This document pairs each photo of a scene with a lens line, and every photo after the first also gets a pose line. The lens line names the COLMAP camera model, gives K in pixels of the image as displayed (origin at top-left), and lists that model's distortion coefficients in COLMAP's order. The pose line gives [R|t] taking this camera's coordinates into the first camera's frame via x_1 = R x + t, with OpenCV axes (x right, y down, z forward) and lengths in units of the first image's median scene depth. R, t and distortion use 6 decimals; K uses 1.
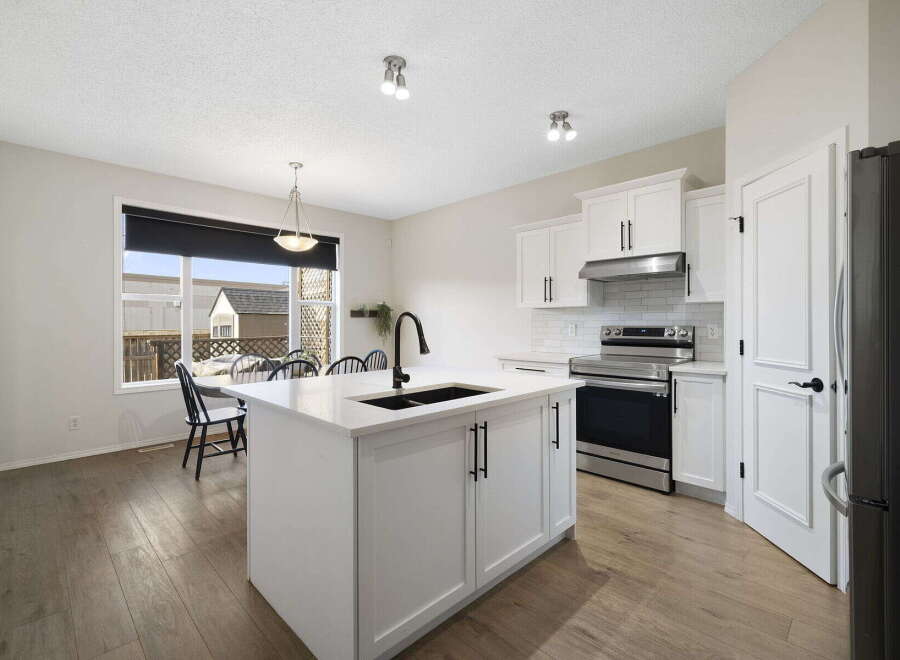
lens RADIAL K [[425.6, 0, 440.4], [0, 425.6, 322.9], [0, 0, 1]] dist [0.001520, 0.000665]
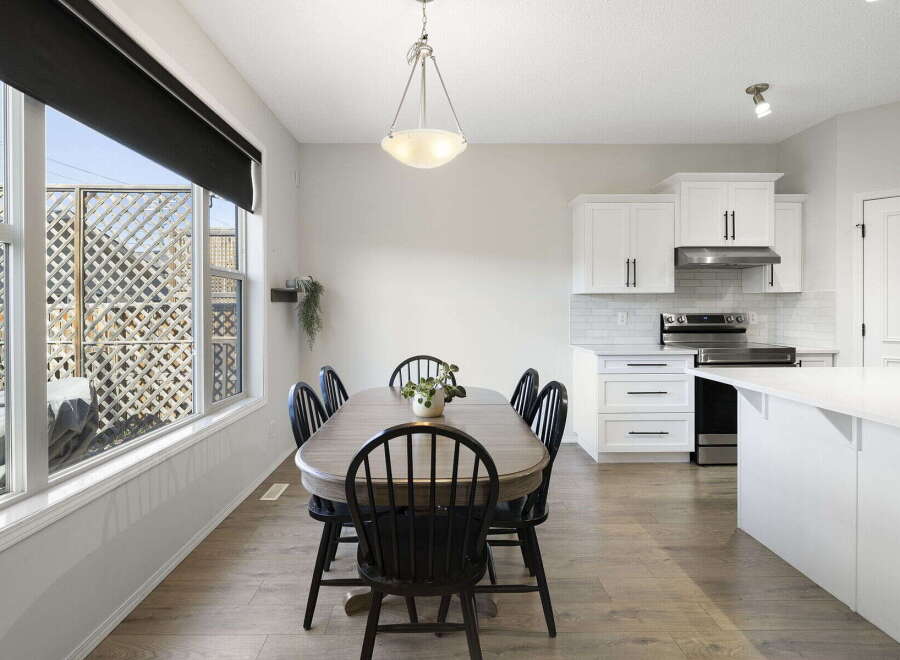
lens RADIAL K [[467.7, 0, 442.2], [0, 467.7, 312.1], [0, 0, 1]] dist [-0.004546, 0.000075]
pose [[0.685758, -0.003251, 0.727822, -0.950196], [0.002620, 0.999995, 0.001998, 0.000321], [-0.727825, 0.000537, 0.685763, 0.810565]]
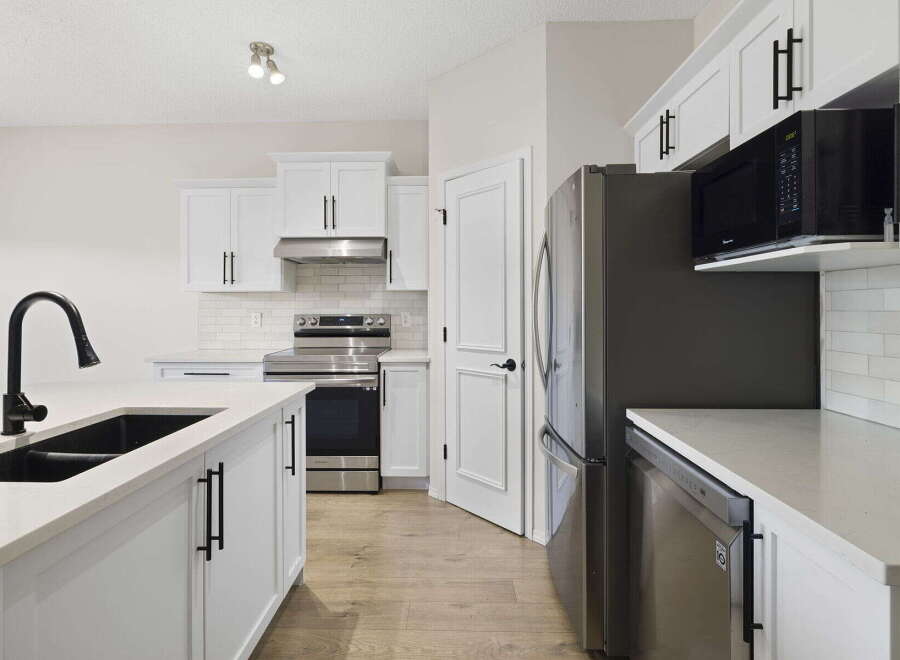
lens RADIAL K [[475.8, 0, 446.0], [0, 475.8, 306.8], [0, 0, 1]] dist [-0.007303, -0.000038]
pose [[0.713417, 0.004569, 0.700725, -0.092321], [0.001685, 0.999965, -0.008236, -0.000258], [-0.700738, 0.007056, 0.713384, 0.138649]]
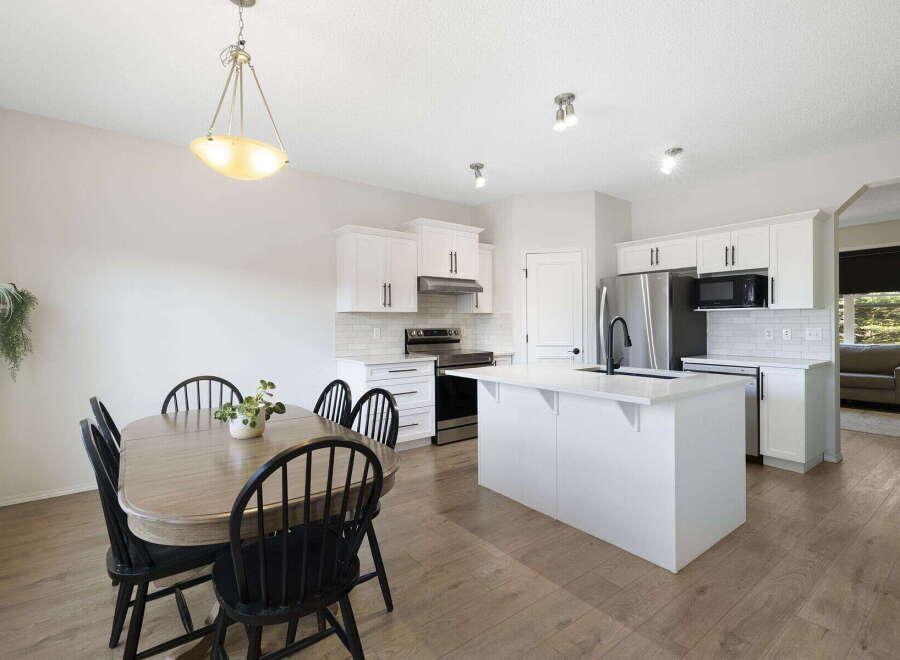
lens RADIAL K [[425.6, 0, 440.4], [0, 425.6, 322.9], [0, 0, 1]] dist [0.001520, 0.000665]
pose [[0.130074, 0.006501, 0.991483, -1.029999], [0.008711, 0.999932, -0.007700, 0.000401], [-0.991466, 0.009639, 0.130009, 0.956222]]
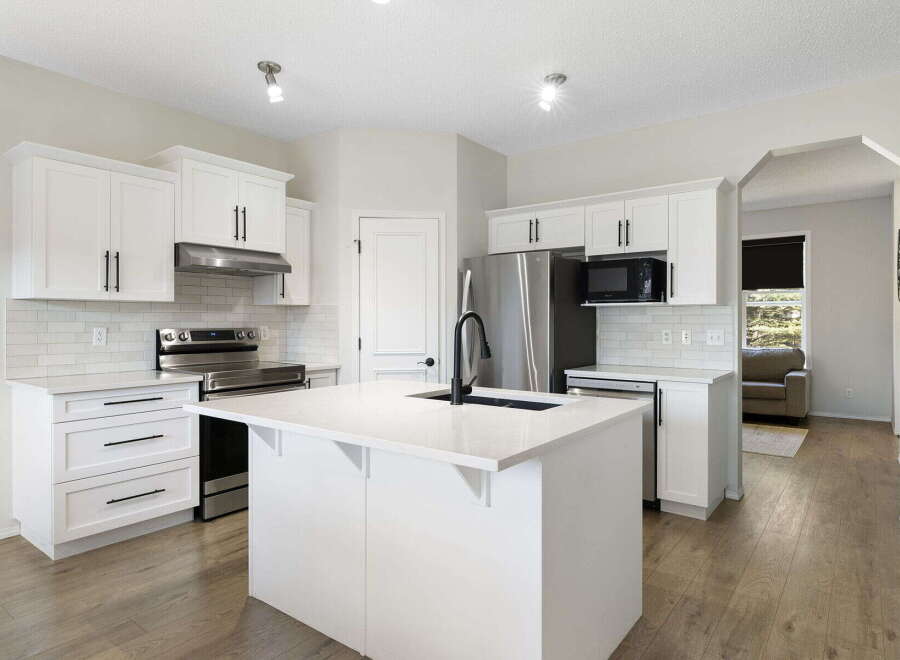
lens RADIAL K [[545.8, 0, 443.3], [0, 545.8, 319.8], [0, 0, 1]] dist [-0.003787, -0.000196]
pose [[-0.149289, 0.007931, 0.988762, -0.792672], [0.003876, 0.999965, -0.007436, 0.000087], [-0.988786, 0.002723, -0.149315, 0.839354]]
